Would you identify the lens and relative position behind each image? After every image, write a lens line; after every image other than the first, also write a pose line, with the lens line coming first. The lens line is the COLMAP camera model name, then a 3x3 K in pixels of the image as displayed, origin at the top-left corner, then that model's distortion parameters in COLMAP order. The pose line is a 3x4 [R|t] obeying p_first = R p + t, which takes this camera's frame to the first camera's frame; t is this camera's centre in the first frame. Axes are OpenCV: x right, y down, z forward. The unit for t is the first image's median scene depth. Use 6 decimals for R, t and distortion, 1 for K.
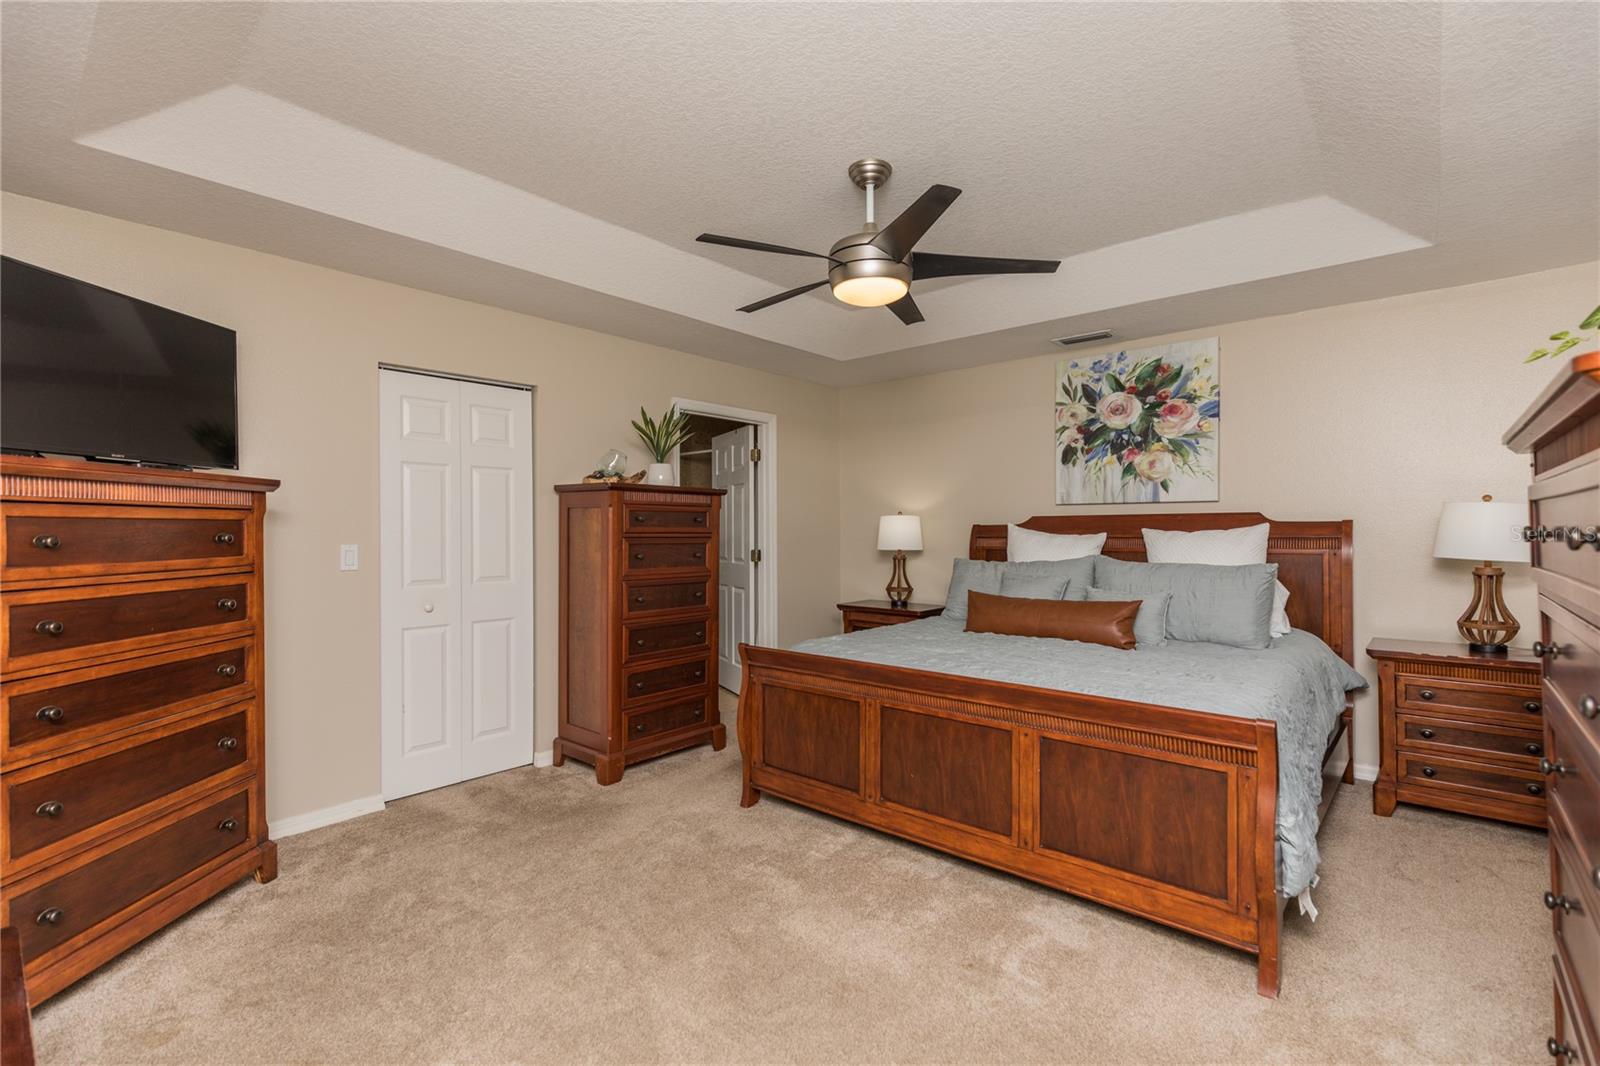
lens RADIAL K [[709.1, 0, 800.0], [0, 709.1, 533.0], [0, 0, 1]] dist [0.000608, -0.000095]
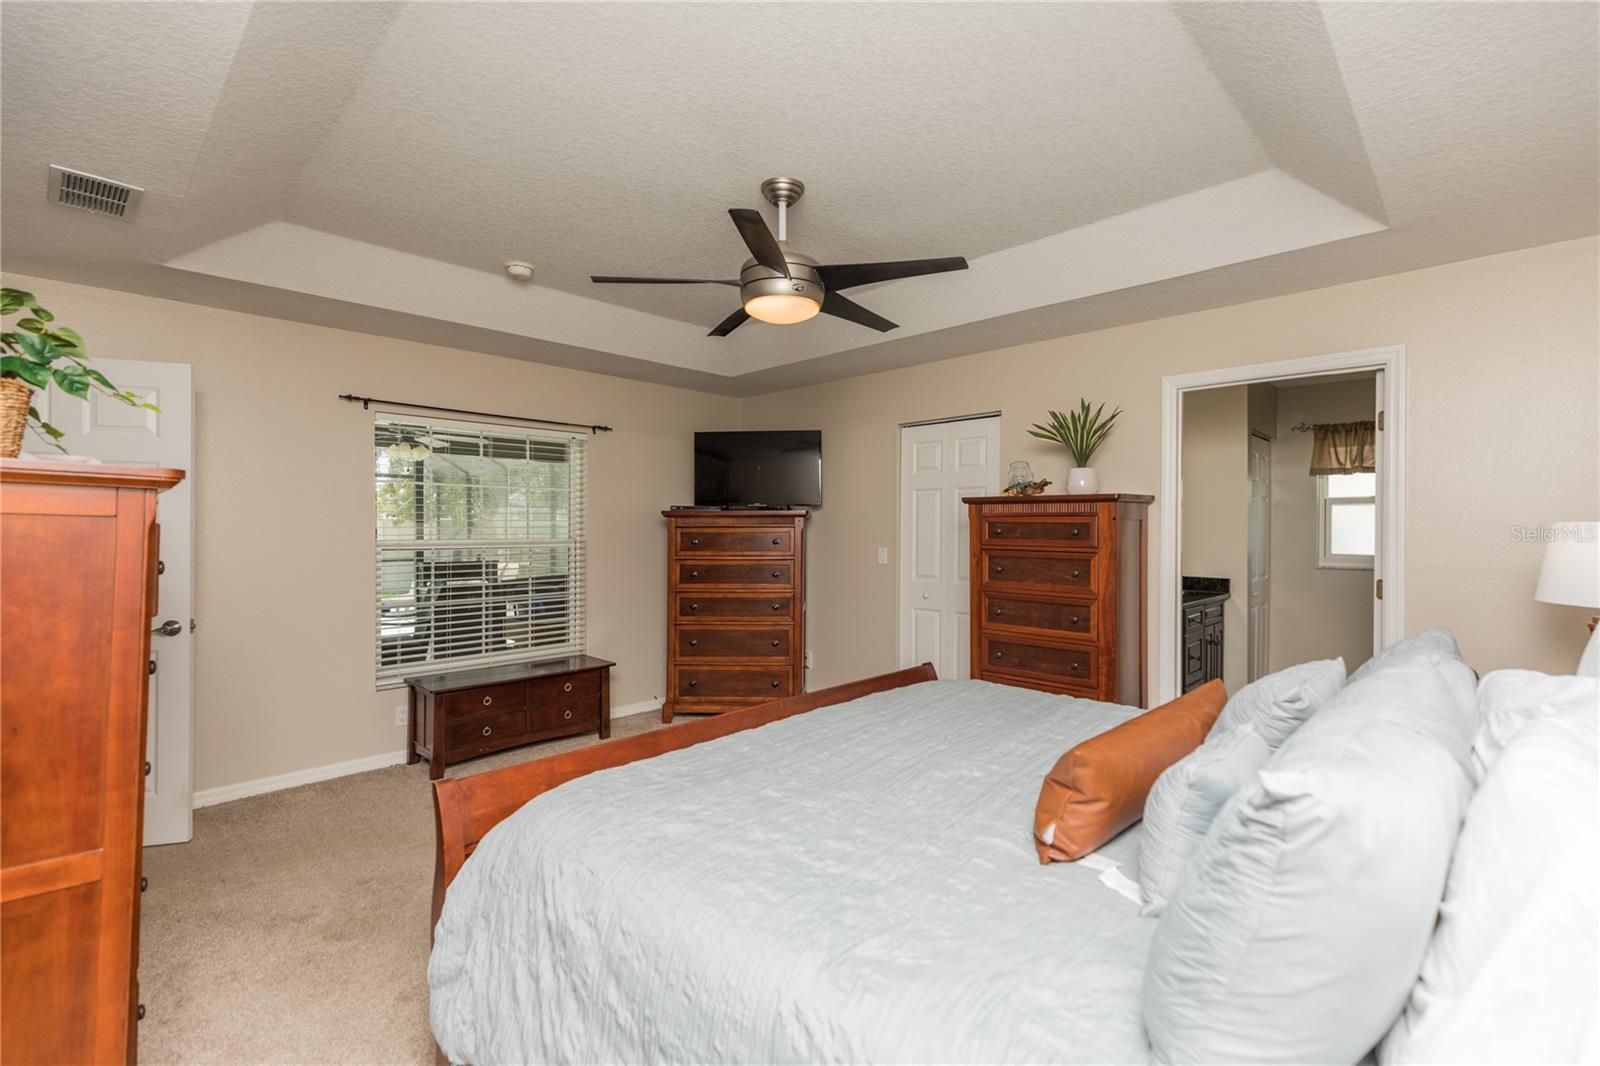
lens RADIAL K [[709.1, 0, 800.0], [0, 709.1, 533.0], [0, 0, 1]] dist [0.000608, -0.000095]
pose [[-0.072326, 0.010443, -0.997326, 1.085066], [-0.007510, 0.999911, 0.011015, -0.036451], [0.997353, 0.008286, -0.072241, 1.106885]]
